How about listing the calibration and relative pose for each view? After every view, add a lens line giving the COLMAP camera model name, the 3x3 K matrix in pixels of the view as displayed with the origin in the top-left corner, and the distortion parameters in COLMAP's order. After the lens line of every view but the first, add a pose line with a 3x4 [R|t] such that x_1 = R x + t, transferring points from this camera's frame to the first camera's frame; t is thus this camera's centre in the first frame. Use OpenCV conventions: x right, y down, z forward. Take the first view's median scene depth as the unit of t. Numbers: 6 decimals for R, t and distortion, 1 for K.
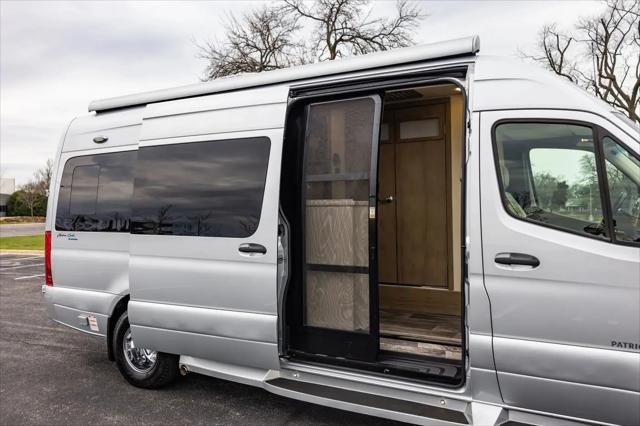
lens RADIAL K [[503.8, 0, 320.0], [0, 503.8, 213.0], [0, 0, 1]] dist [0.006268, 0.011522]
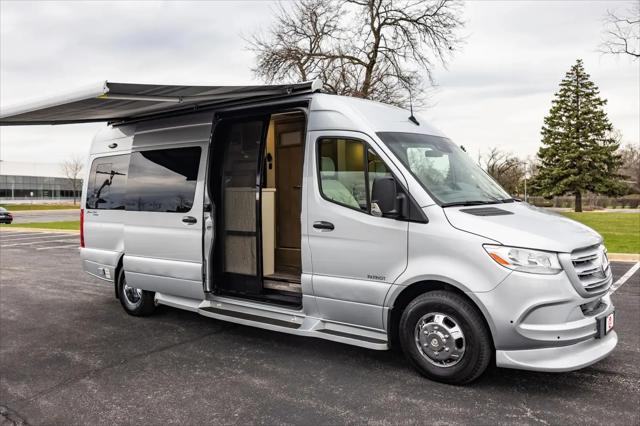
lens RADIAL K [[549.5, 0, 289.7], [0, 549.5, 201.4], [0, 0, 1]] dist [0.016646, 0.002984]
pose [[0.977235, 0.002380, -0.212147, 0.396137], [-0.001453, 0.999989, 0.004527, 0.005427], [0.212155, -0.004116, 0.977227, -0.431924]]
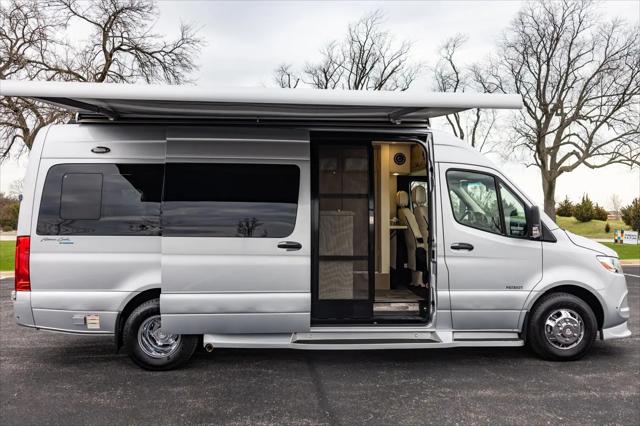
lens RADIAL K [[503.8, 0, 320.0], [0, 503.8, 213.0], [0, 0, 1]] dist [0.006268, 0.011522]
pose [[0.849634, 0.021272, 0.526944, -0.607373], [-0.006687, 0.999540, -0.029567, 0.017326], [-0.527331, 0.021598, 0.849386, -0.162987]]
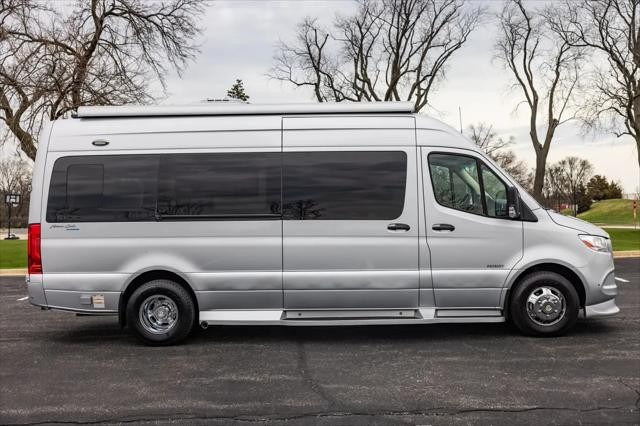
lens RADIAL K [[649.4, 0, 320.0], [0, 649.4, 213.0], [0, 0, 1]] dist [0.009128, 0.021885]
pose [[0.885231, -0.003226, 0.465140, -0.692207], [0.009889, 0.999880, -0.011886, 0.038432], [-0.465046, 0.015121, 0.885158, -0.561584]]
